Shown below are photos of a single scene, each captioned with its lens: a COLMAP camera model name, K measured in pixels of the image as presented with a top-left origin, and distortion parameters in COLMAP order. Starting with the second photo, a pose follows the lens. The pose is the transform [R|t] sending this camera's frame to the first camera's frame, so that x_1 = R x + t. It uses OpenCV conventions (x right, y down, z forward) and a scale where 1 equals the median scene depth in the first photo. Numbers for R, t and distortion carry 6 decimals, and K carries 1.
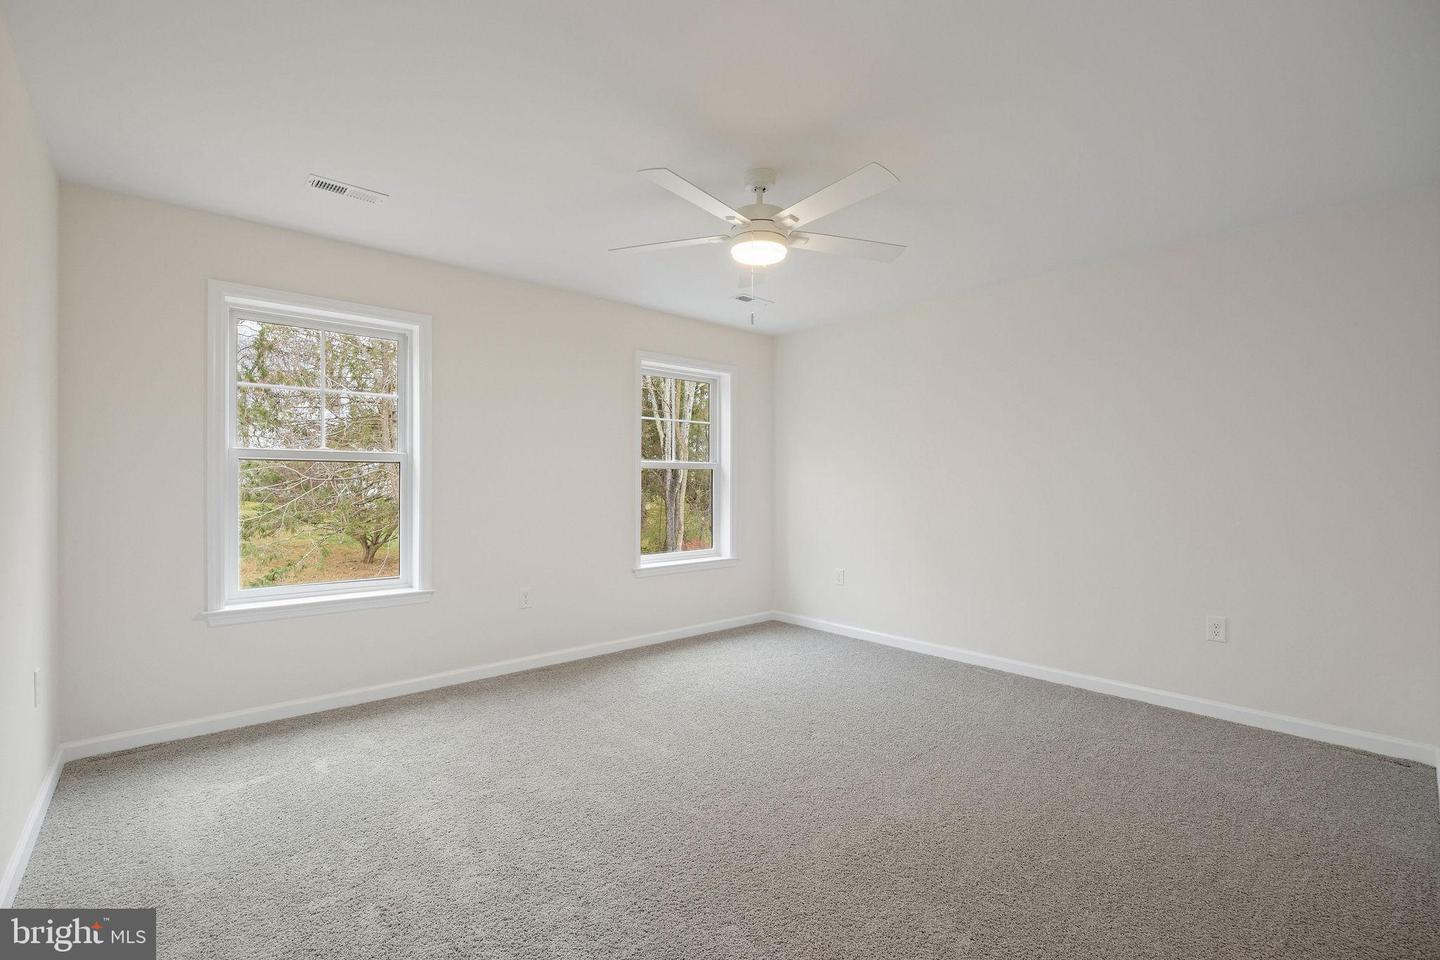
lens RADIAL K [[542.9, 0, 722.2], [0, 542.9, 480.4], [0, 0, 1]] dist [-0.020110, -0.000184]
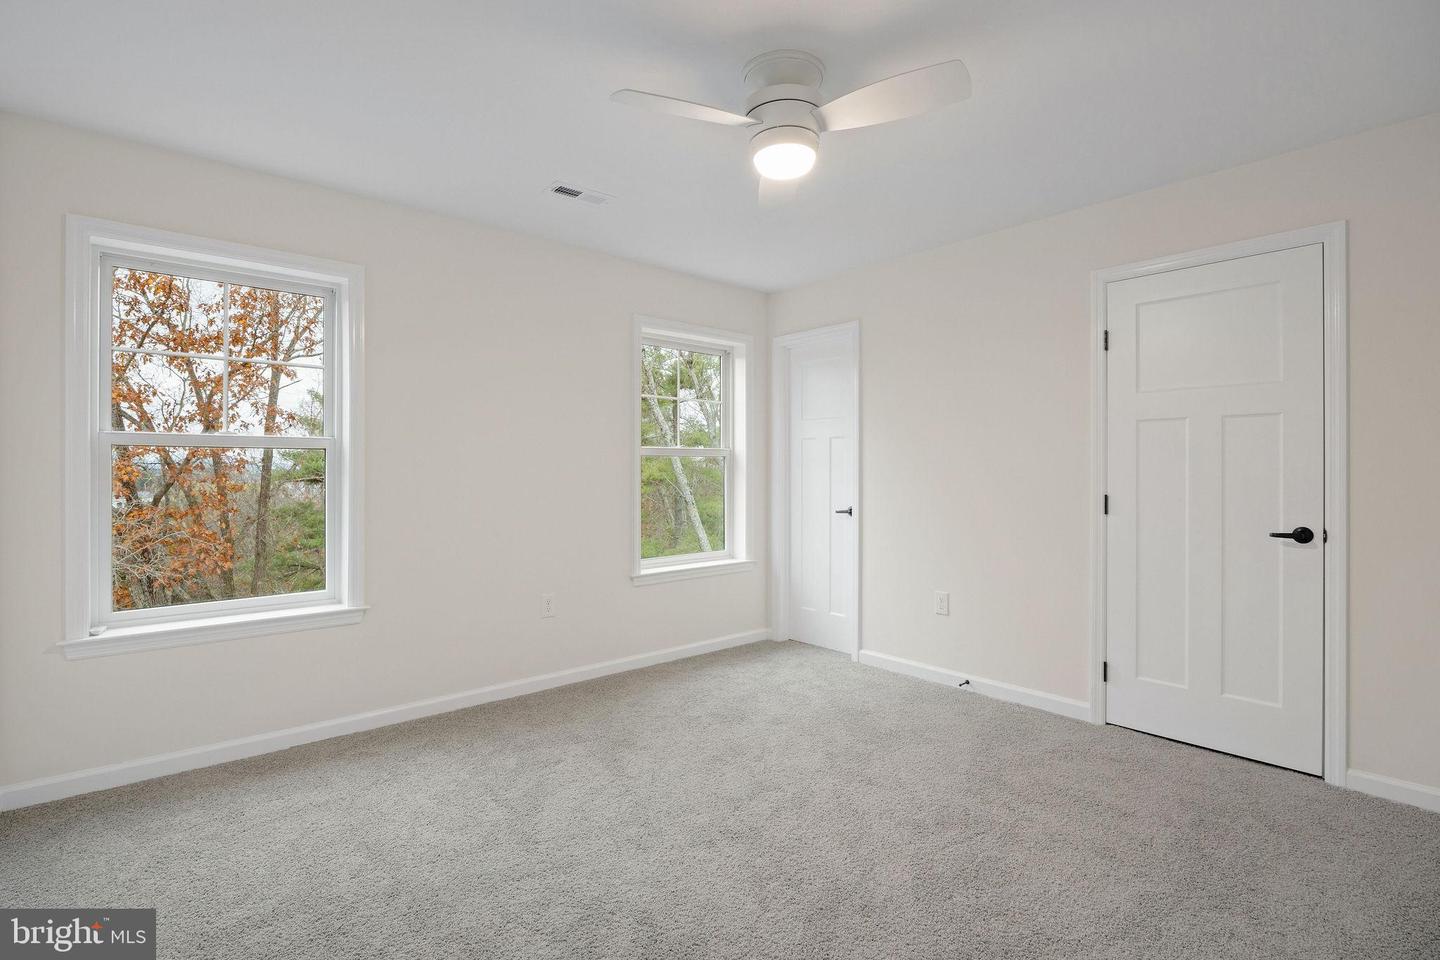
lens RADIAL K [[688.6, 0, 711.6], [0, 688.6, 477.5], [0, 0, 1]] dist [-0.001346, 0.000314]
pose [[0.998538, -0.004708, 0.053842, -0.095306], [0.004099, 0.999926, 0.011420, 0.000114], [-0.053892, -0.011182, 0.998484, -0.068697]]
